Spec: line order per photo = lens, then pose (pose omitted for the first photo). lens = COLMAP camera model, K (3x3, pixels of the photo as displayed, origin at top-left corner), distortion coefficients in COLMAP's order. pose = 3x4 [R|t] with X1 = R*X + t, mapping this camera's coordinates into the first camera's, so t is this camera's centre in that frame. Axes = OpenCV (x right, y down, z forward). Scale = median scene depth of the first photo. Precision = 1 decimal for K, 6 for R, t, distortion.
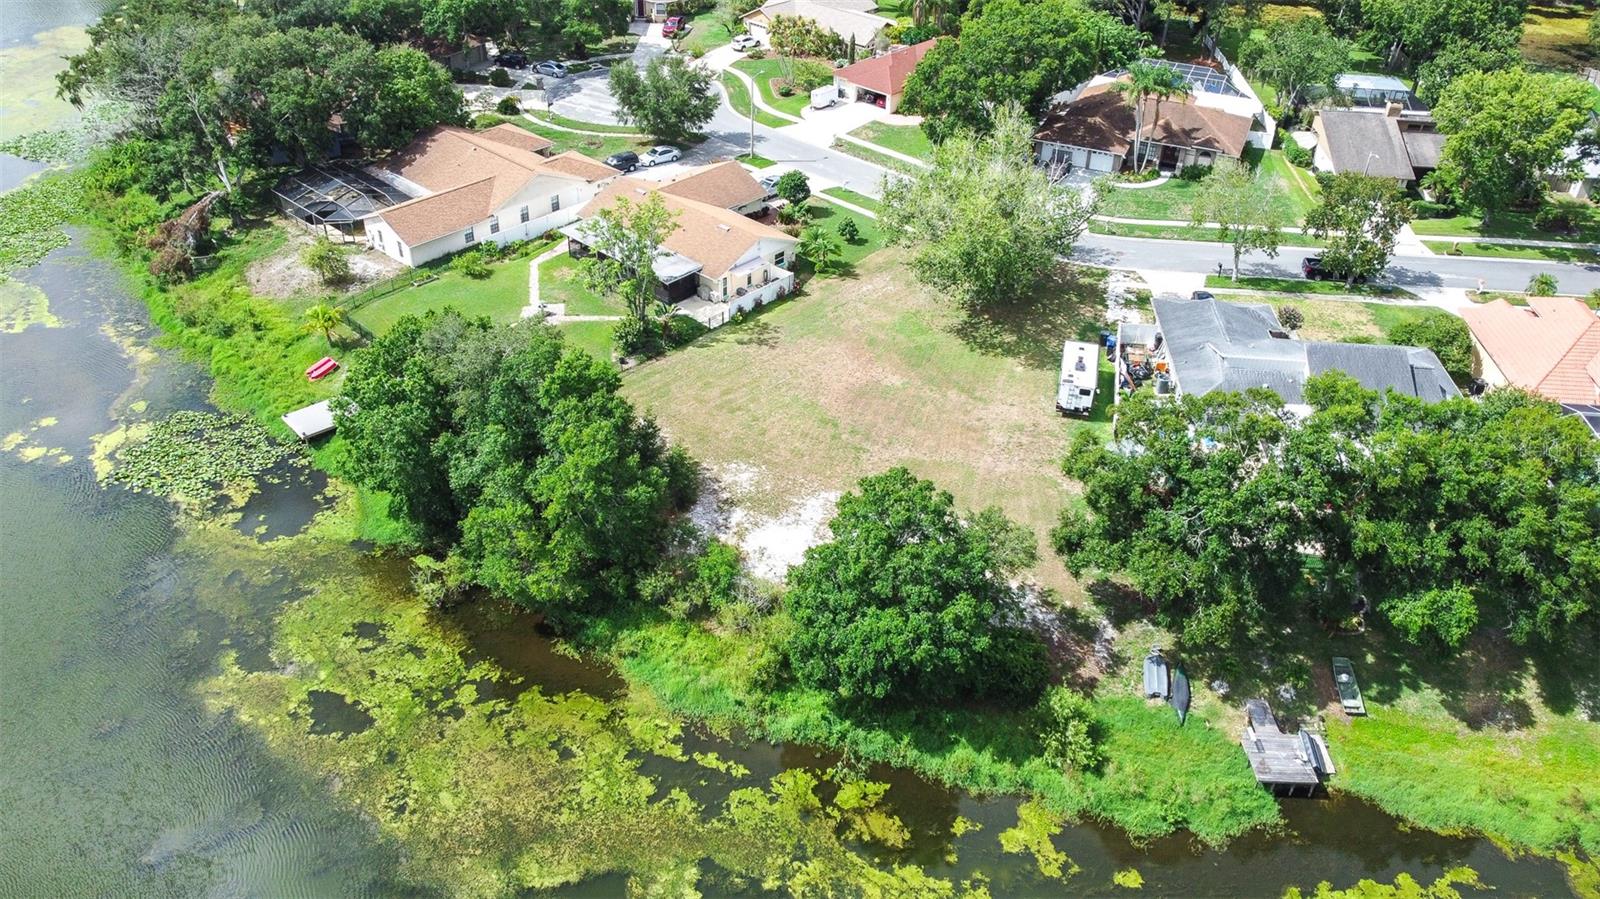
lens RADIAL K [[1212.8, 0, 796.1], [0, 1212.8, 444.7], [0, 0, 1]] dist [-0.002187, -0.000423]
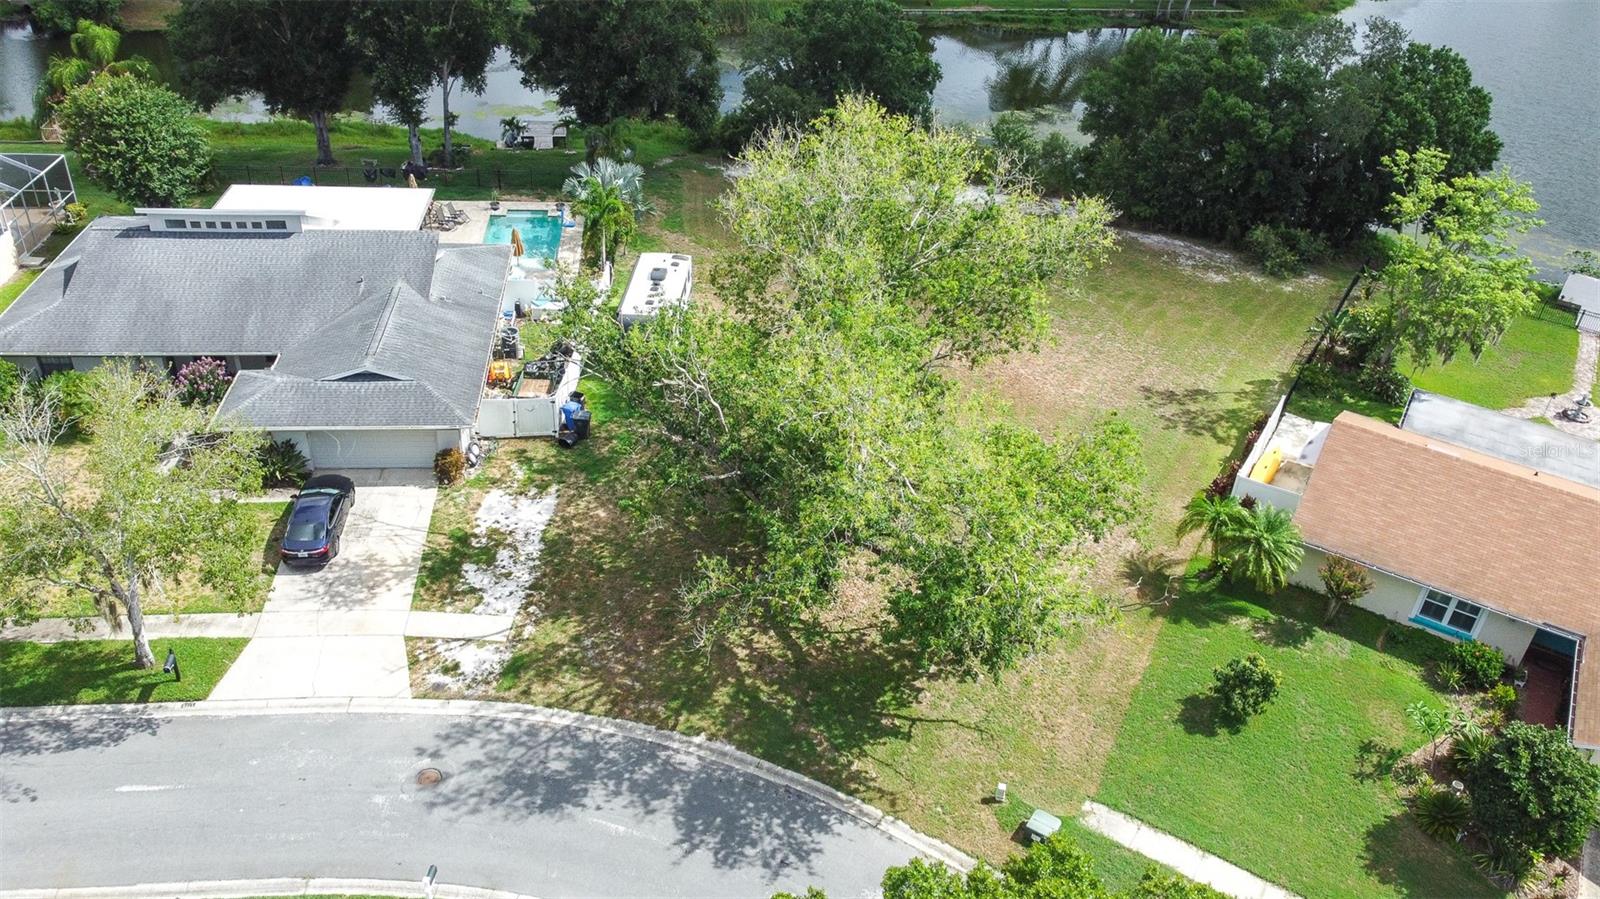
lens RADIAL K [[1211.2, 0, 795.4], [0, 1211.2, 445.4], [0, 0, 1]] dist [-0.001623, -0.001711]
pose [[-0.978471, 0.041100, -0.202253, 0.362315], [-0.171899, 0.380044, 0.908855, -0.760980], [0.114219, 0.924055, -0.364797, 1.618724]]
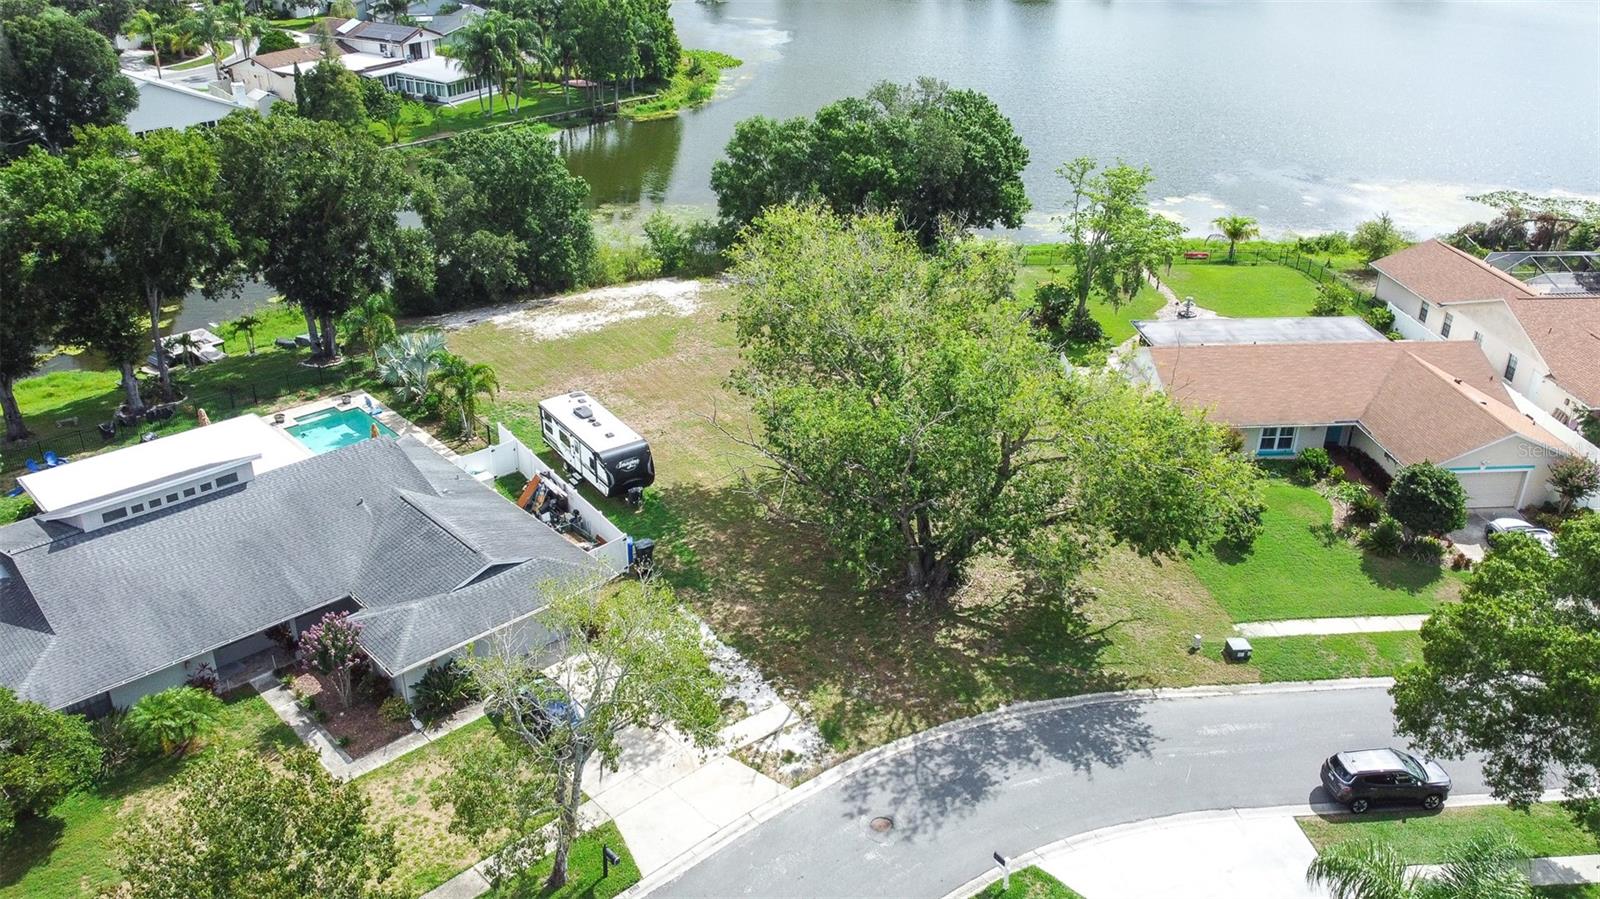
lens RADIAL K [[1265.5, 0, 821.1], [0, 1265.5, 443.6], [0, 0, 1]] dist [0.000858, 0.000528]
pose [[-0.654392, 0.307434, -0.690837, 0.777220], [-0.458780, 0.564818, 0.685931, -0.726339], [0.601076, 0.765810, -0.228568, 1.530028]]
